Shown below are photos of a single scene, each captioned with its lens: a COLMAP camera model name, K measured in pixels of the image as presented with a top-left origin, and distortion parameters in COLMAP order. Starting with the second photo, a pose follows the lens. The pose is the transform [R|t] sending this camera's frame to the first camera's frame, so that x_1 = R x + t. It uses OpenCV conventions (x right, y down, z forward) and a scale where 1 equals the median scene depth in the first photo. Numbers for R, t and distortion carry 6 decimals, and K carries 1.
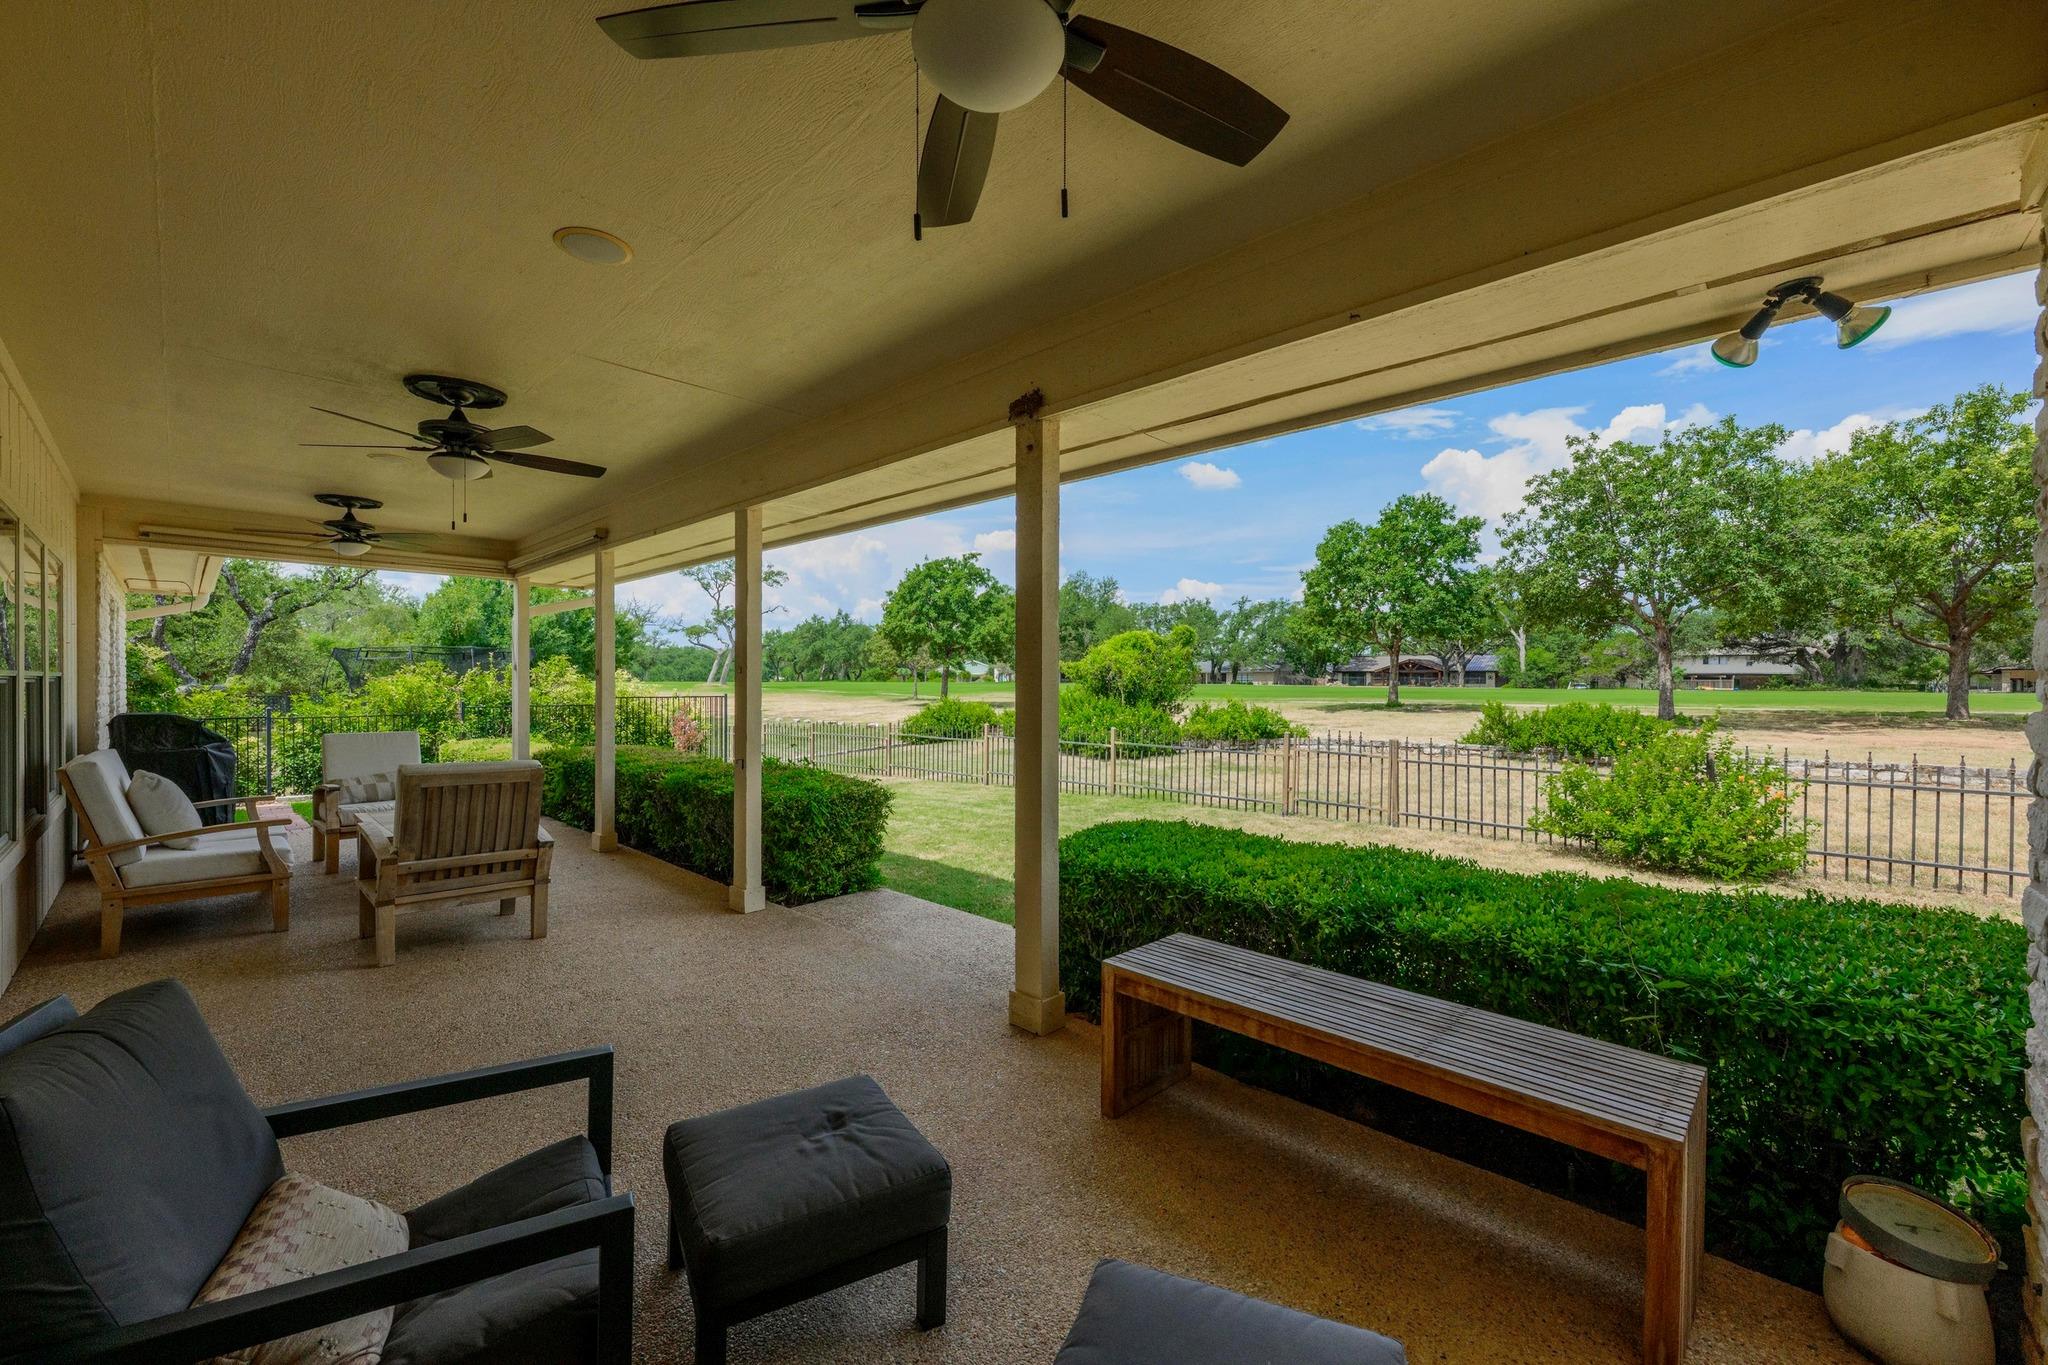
lens RADIAL K [[792.4, 0, 1030.9], [0, 792.4, 682.3], [0, 0, 1]] dist [-0.001216, -0.000061]
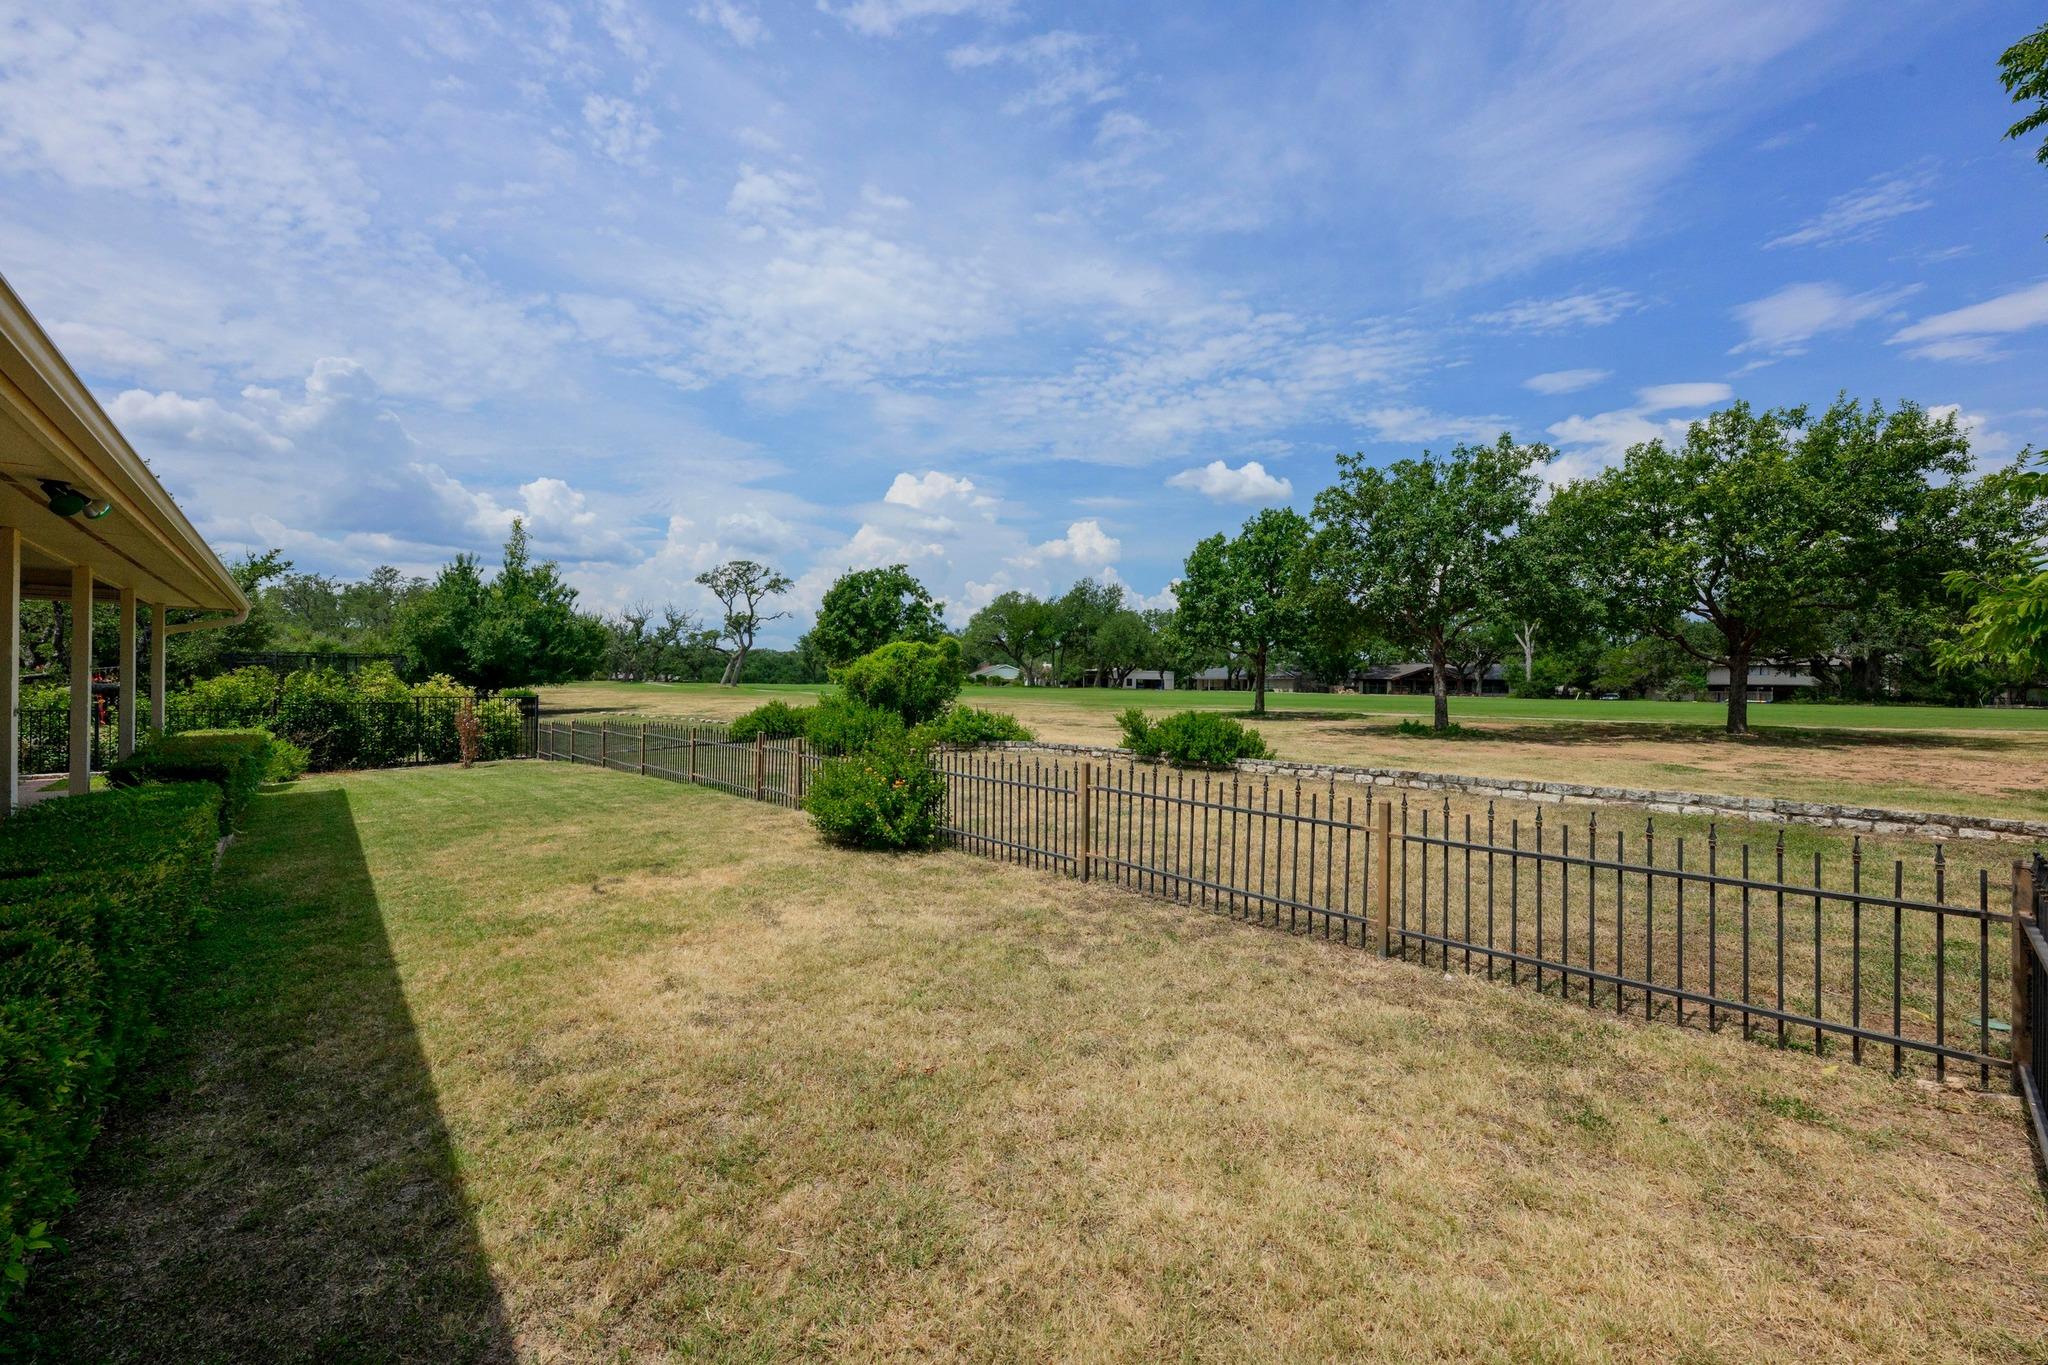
lens RADIAL K [[792.4, 0, 1030.9], [0, 792.4, 682.3], [0, 0, 1]] dist [-0.001216, -0.000061]
pose [[0.996546, 0.009245, -0.082526, 0.200076], [-0.009690, 0.999941, -0.004994, -0.002383], [0.082475, 0.005777, 0.996576, -0.039533]]
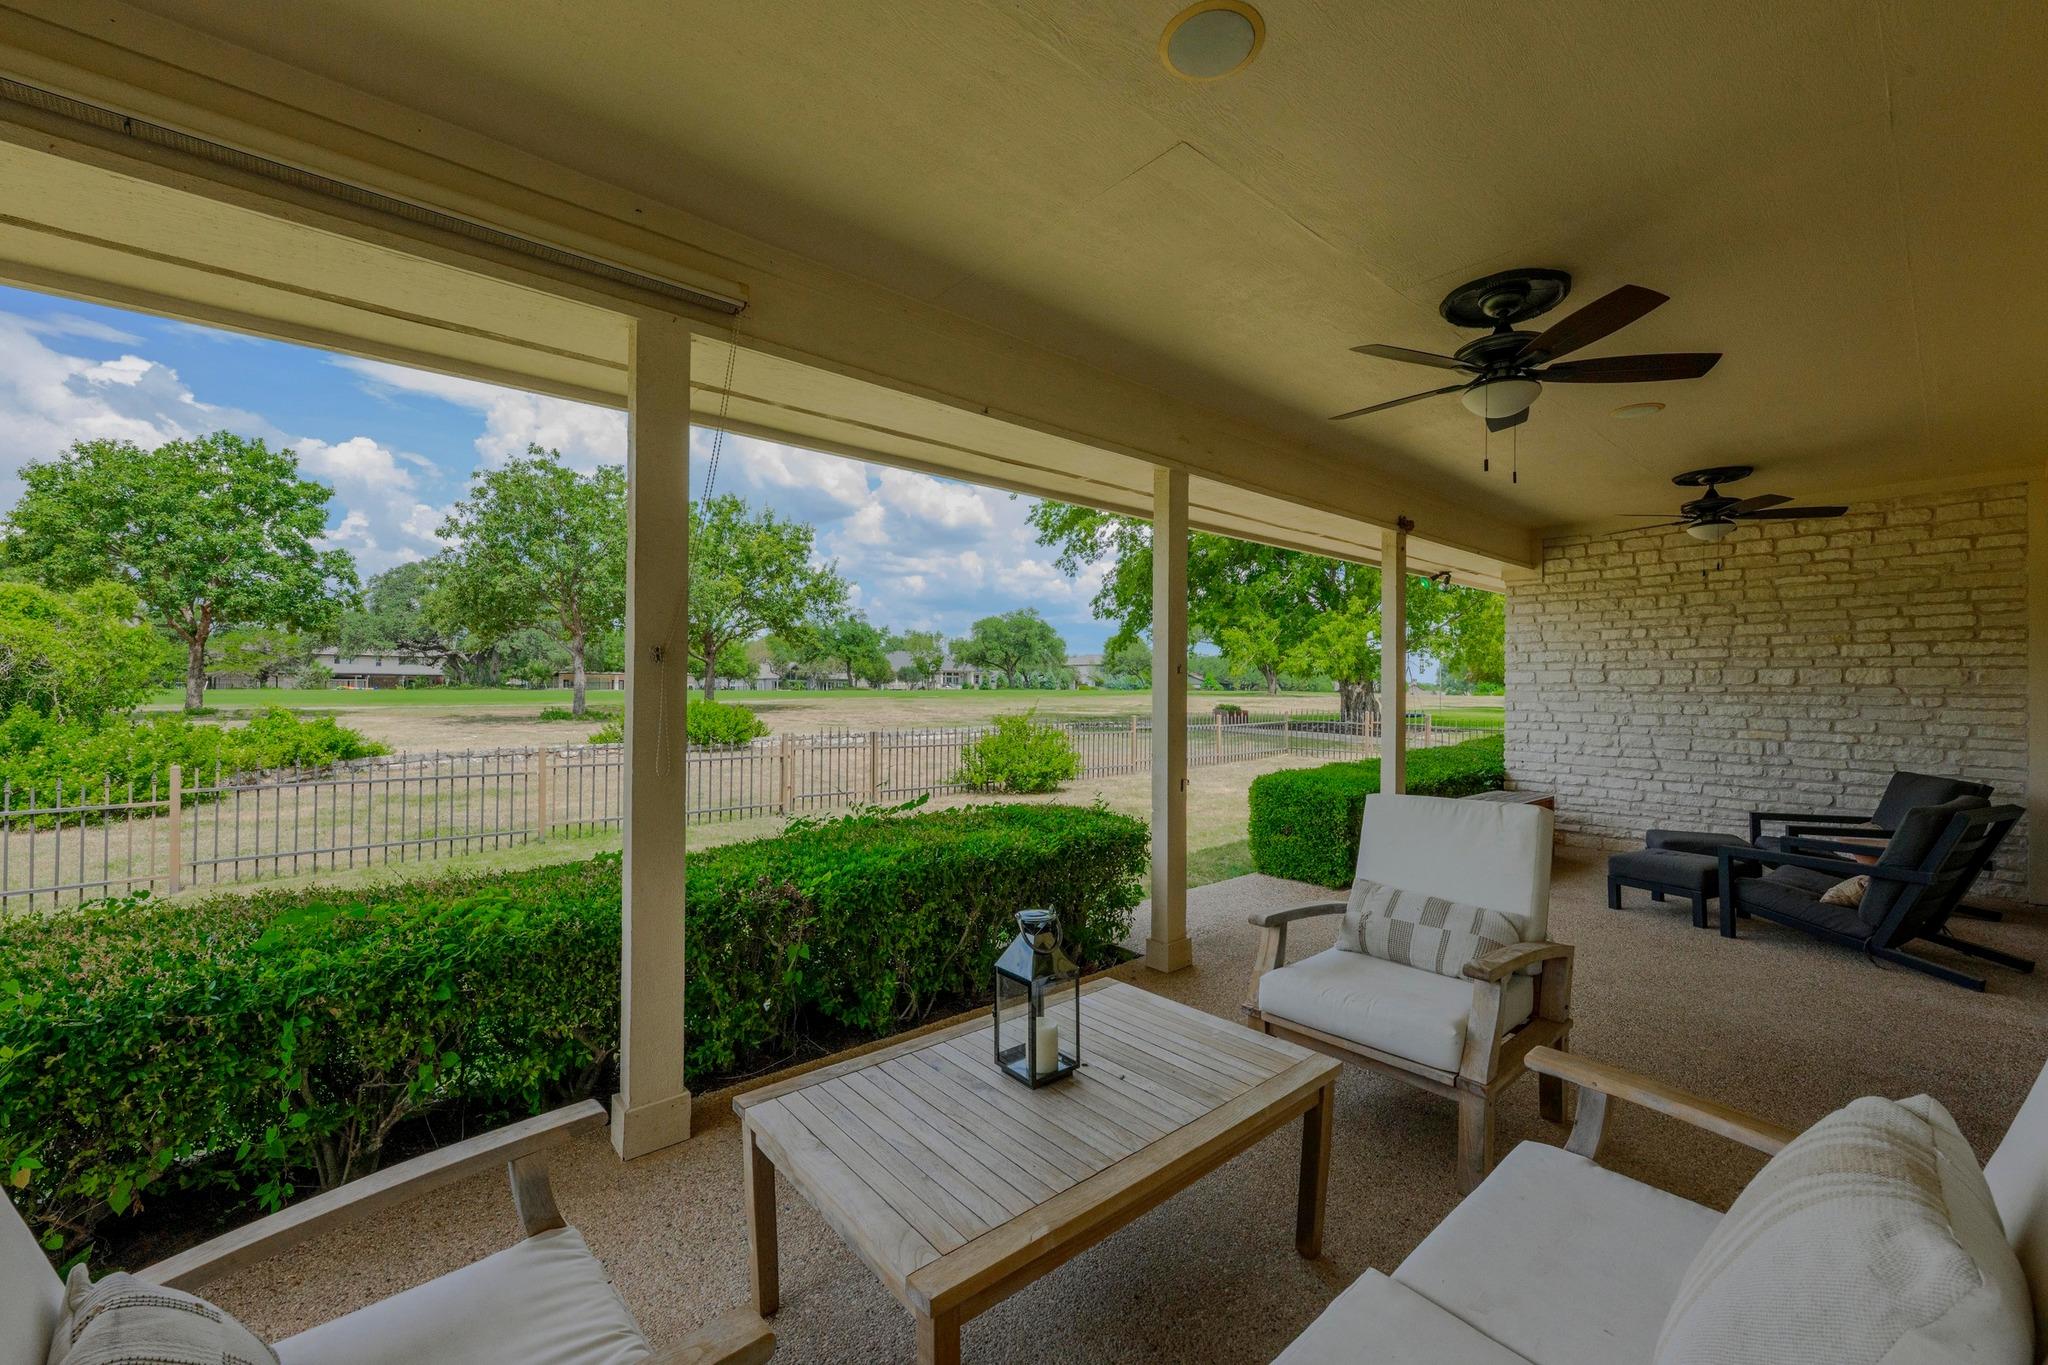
lens RADIAL K [[792.4, 0, 1030.9], [0, 792.4, 682.3], [0, 0, 1]] dist [-0.001216, -0.000061]
pose [[0.084127, 0.001749, 0.996453, -0.146426], [-0.002219, 0.999996, -0.001567, -0.000090], [-0.996453, -0.002079, 0.084131, 0.128106]]
